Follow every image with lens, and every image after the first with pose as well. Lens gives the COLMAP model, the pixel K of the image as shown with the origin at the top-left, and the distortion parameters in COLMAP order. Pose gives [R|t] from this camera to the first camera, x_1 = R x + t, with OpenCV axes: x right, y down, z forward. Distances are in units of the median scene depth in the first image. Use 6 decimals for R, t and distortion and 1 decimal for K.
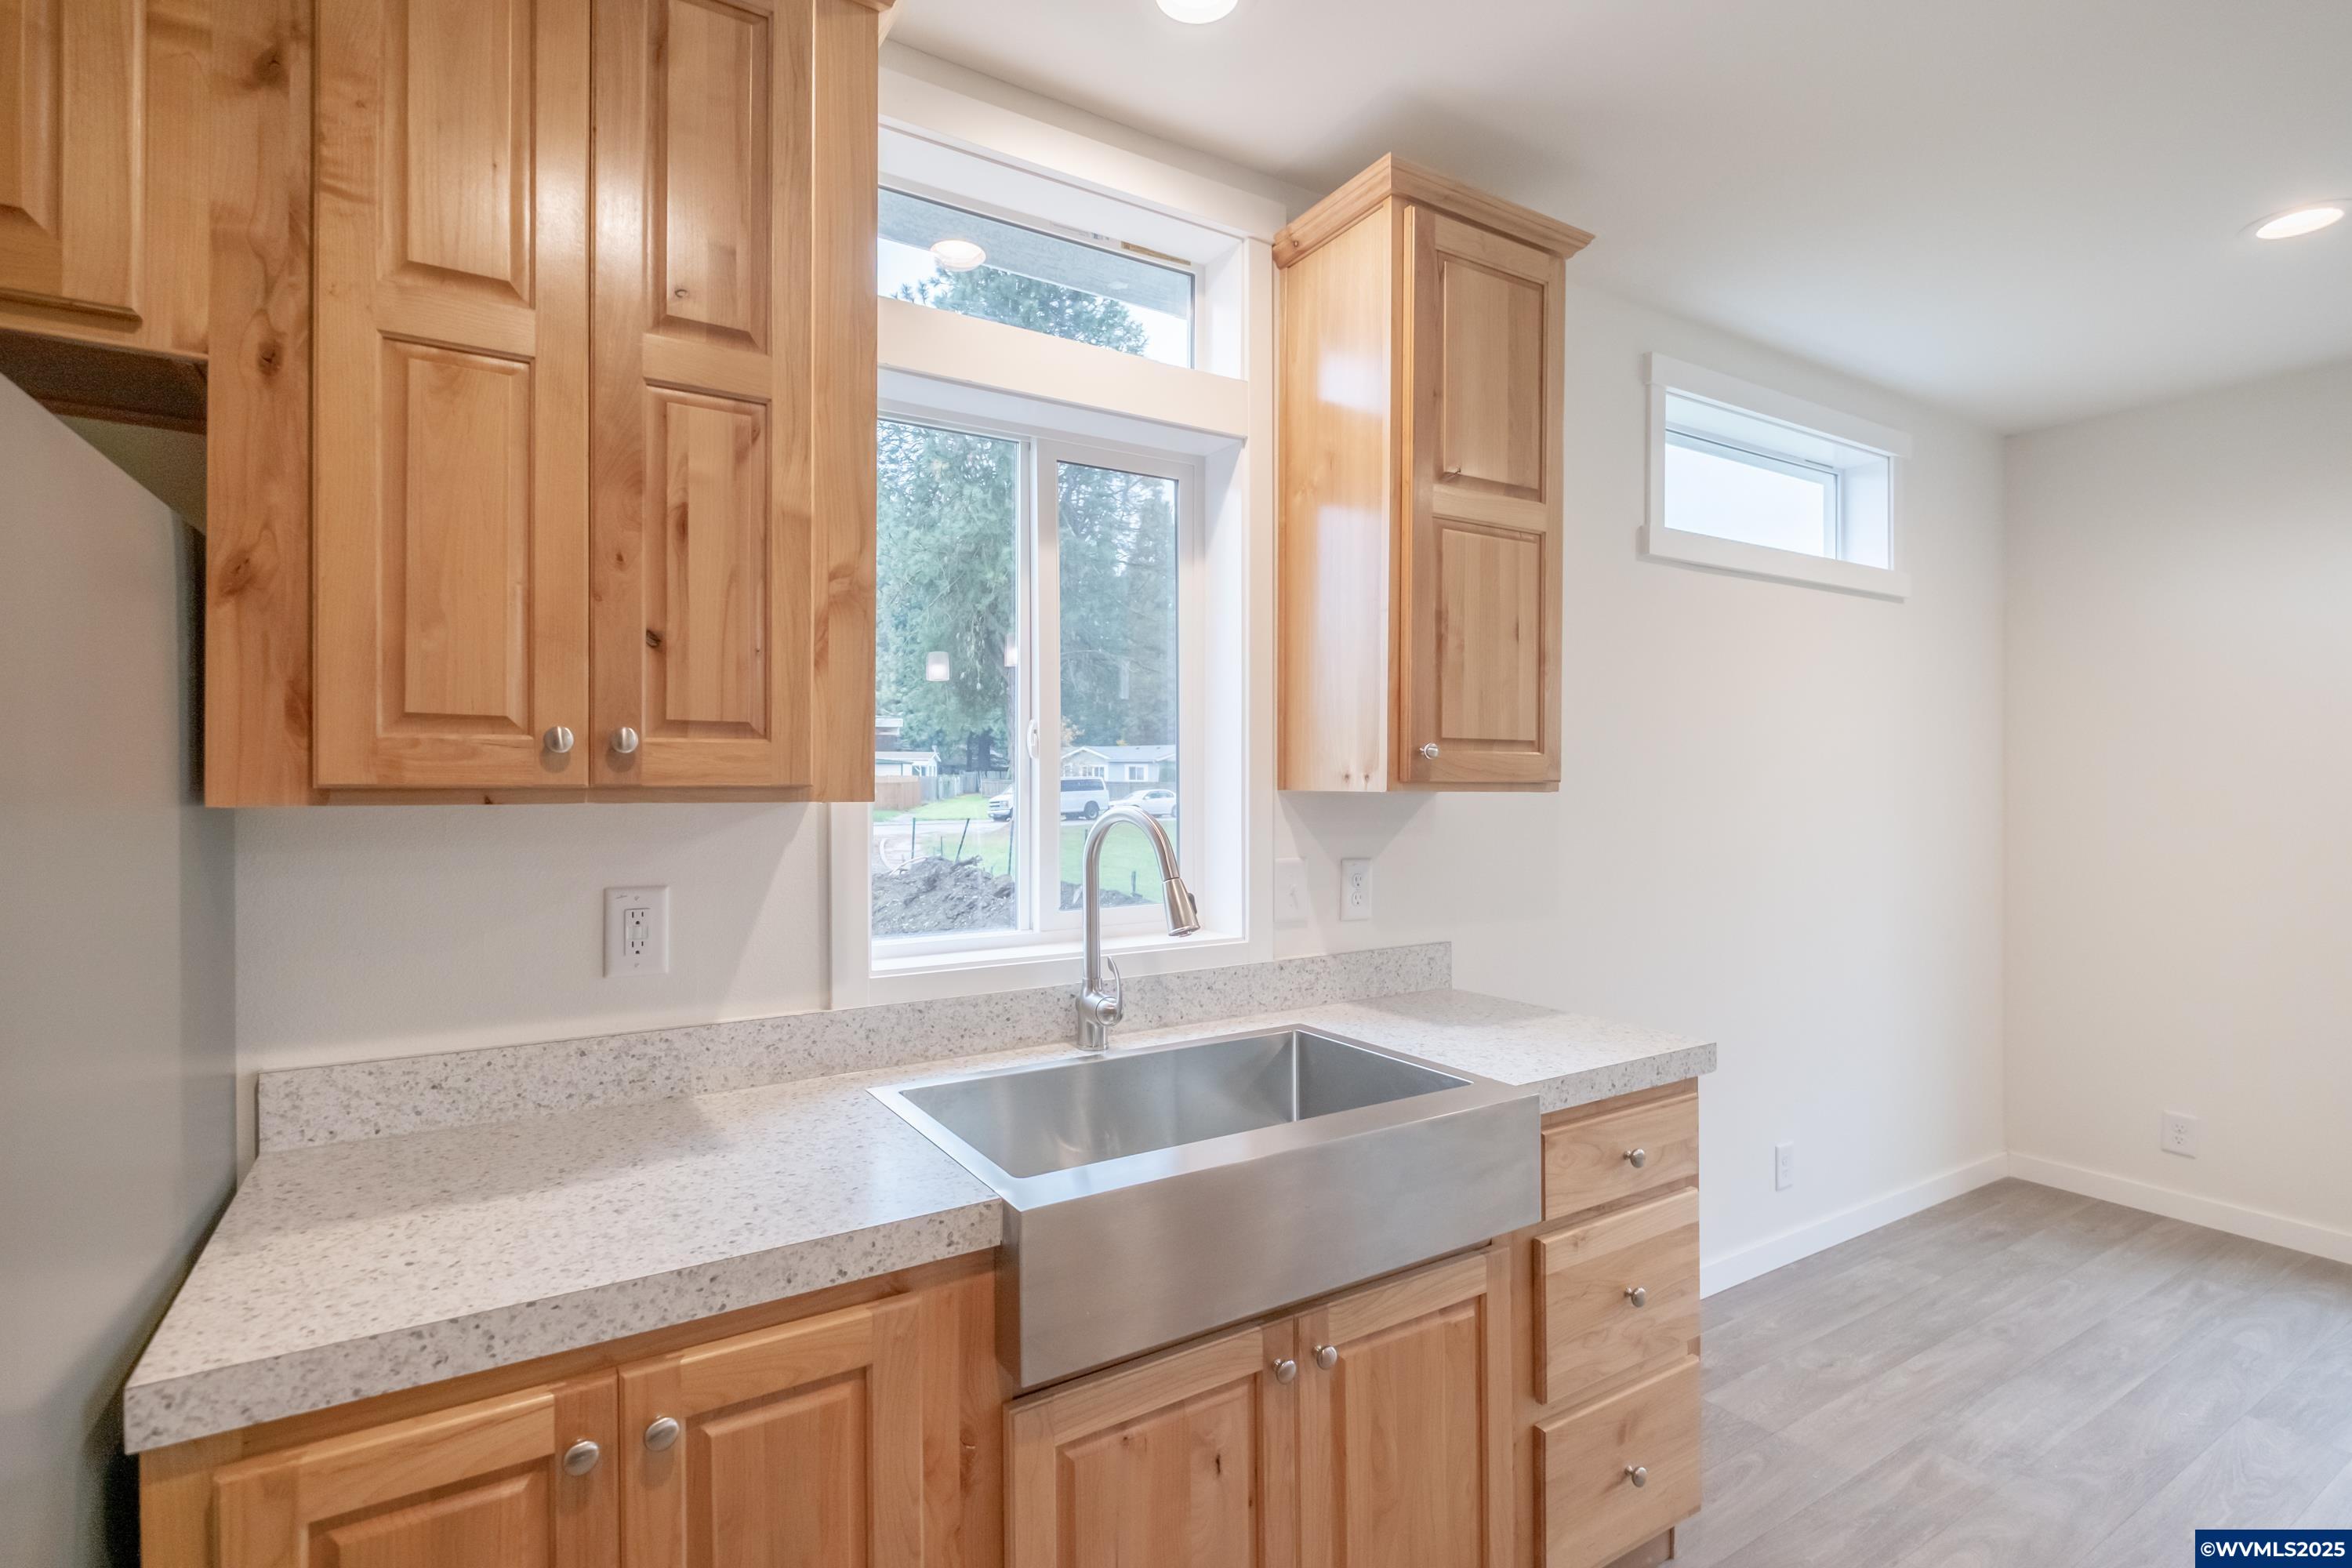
lens RADIAL K [[1104.7, 0, 1128.8], [0, 1104.7, 783.7], [0, 0, 1]] dist [0.002475, -0.002265]
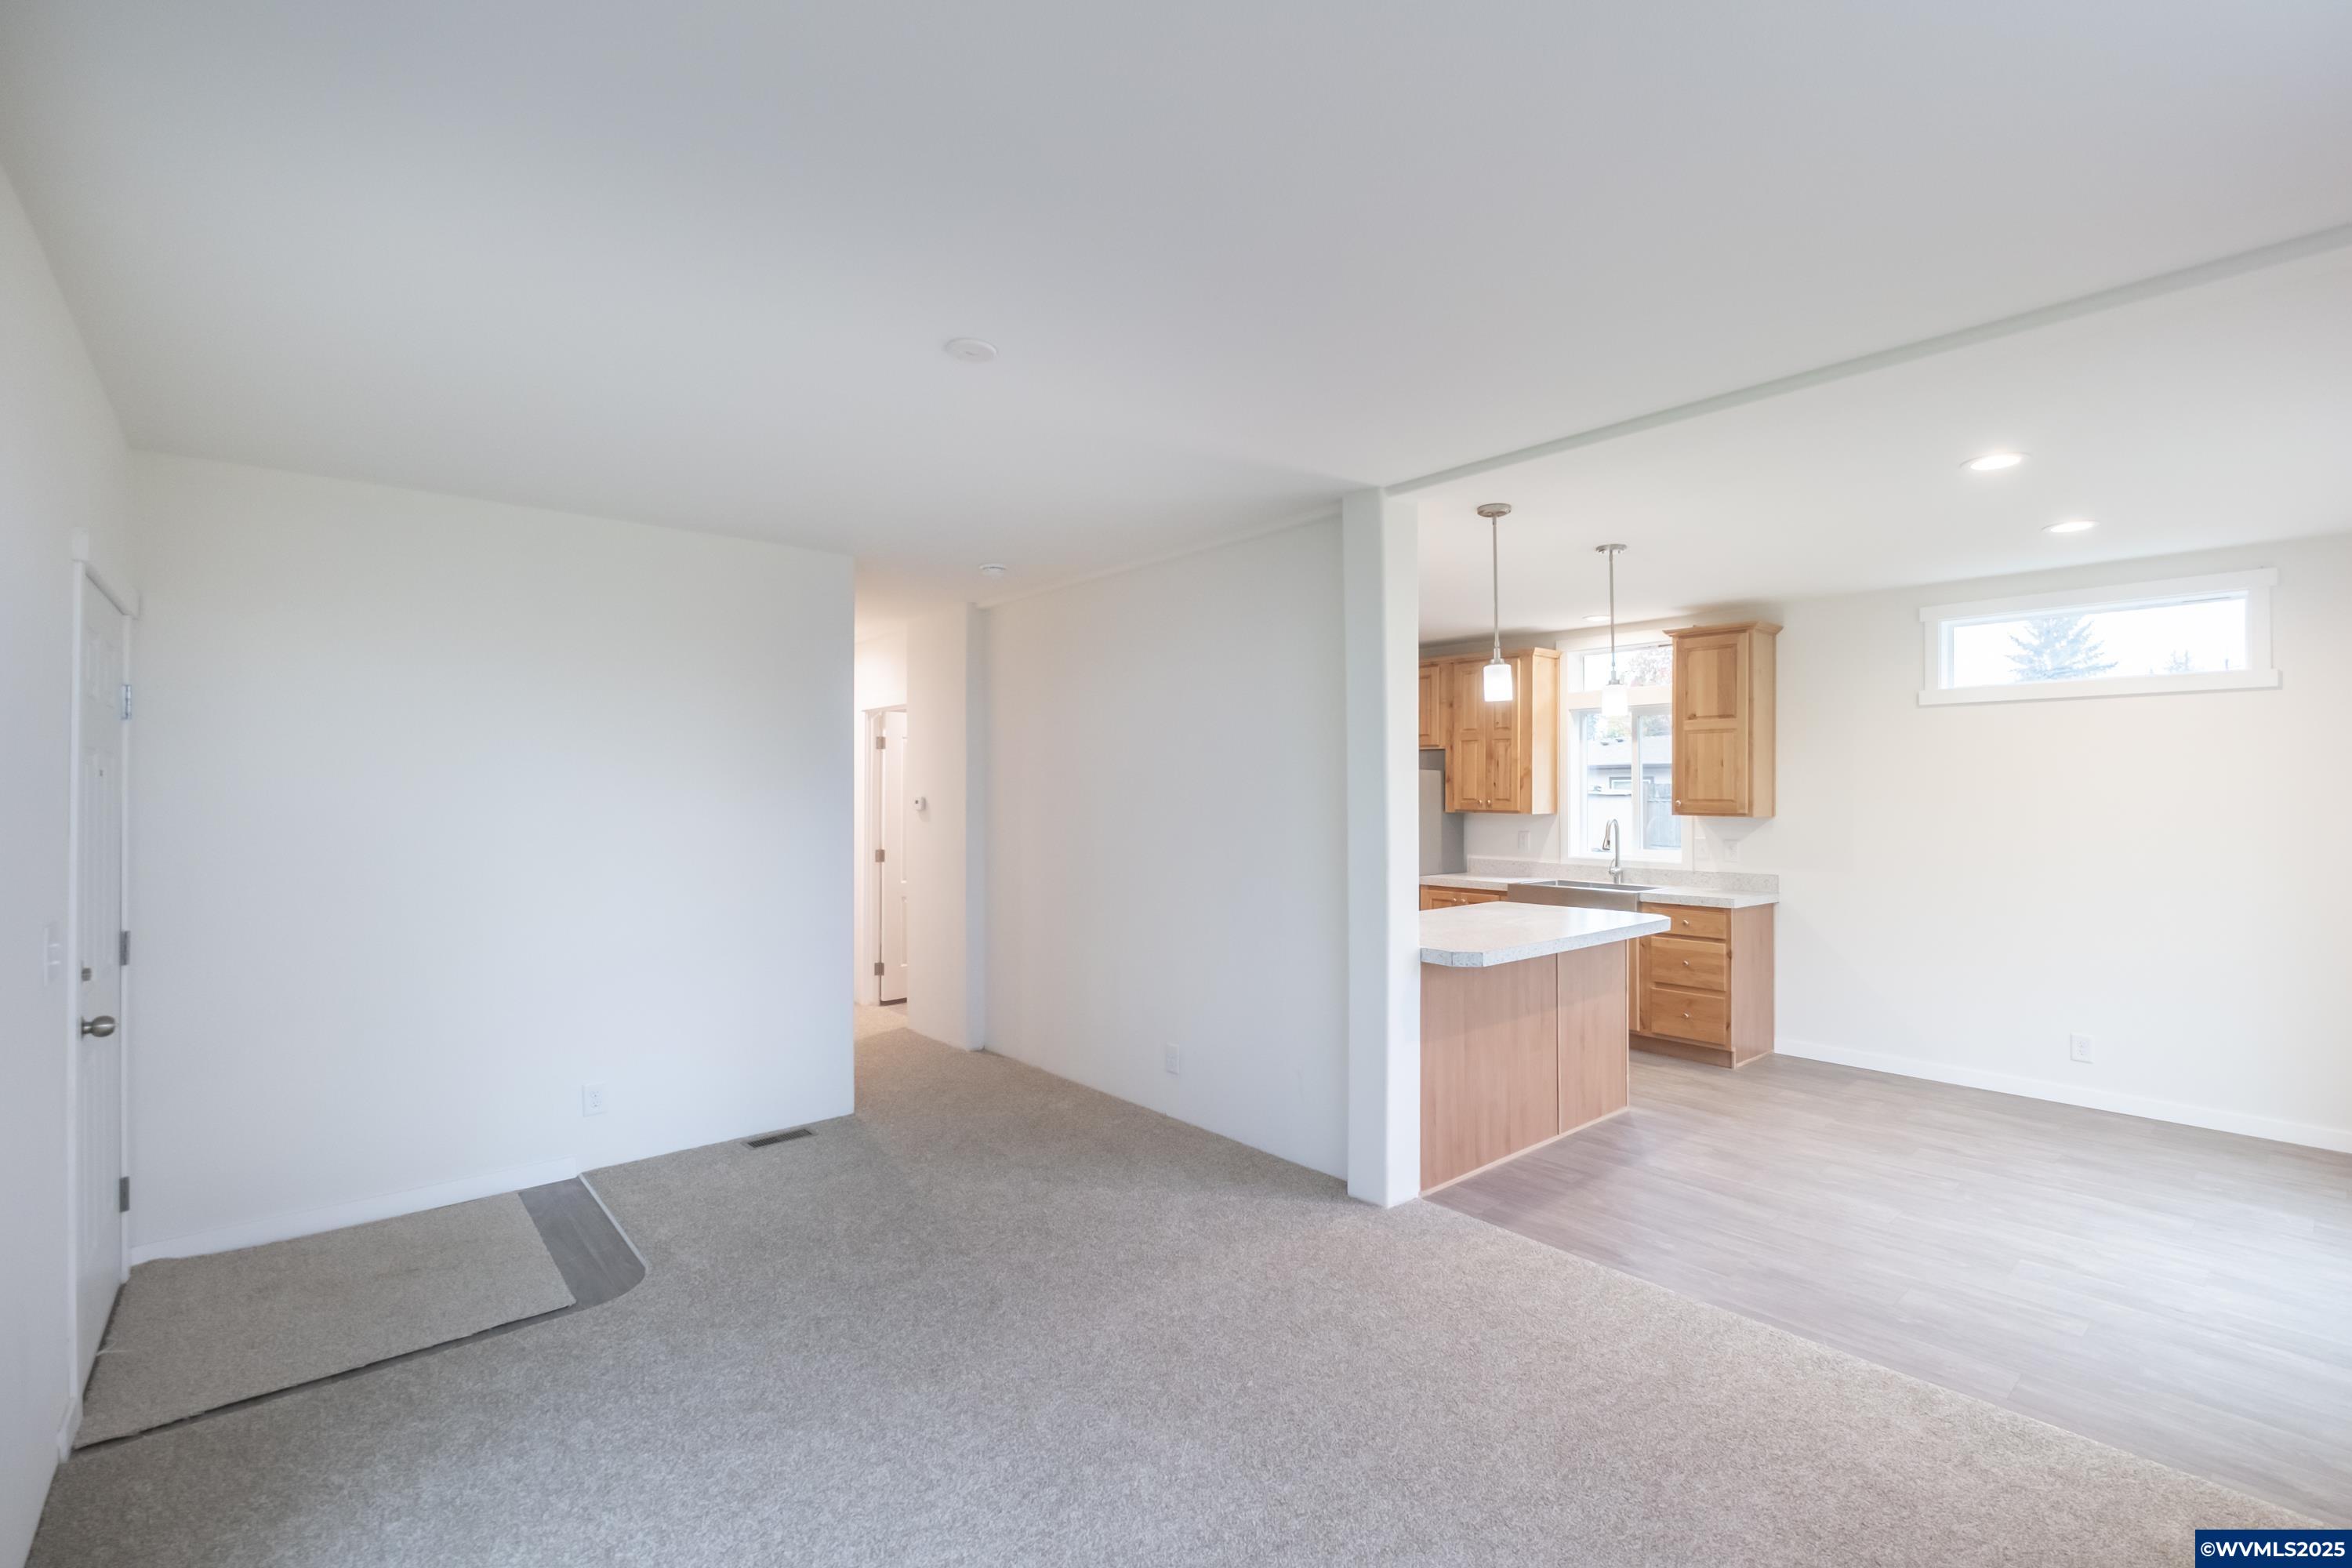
lens RADIAL K [[1026.0, 0, 1280.3], [0, 1026.0, 789.5], [0, 0, 1]] dist [0.006368, -0.005300]
pose [[0.230392, -0.004893, -0.973086, 2.733766], [-0.008057, 0.999943, -0.006936, -0.032112], [0.973065, 0.009438, 0.230340, -0.808429]]
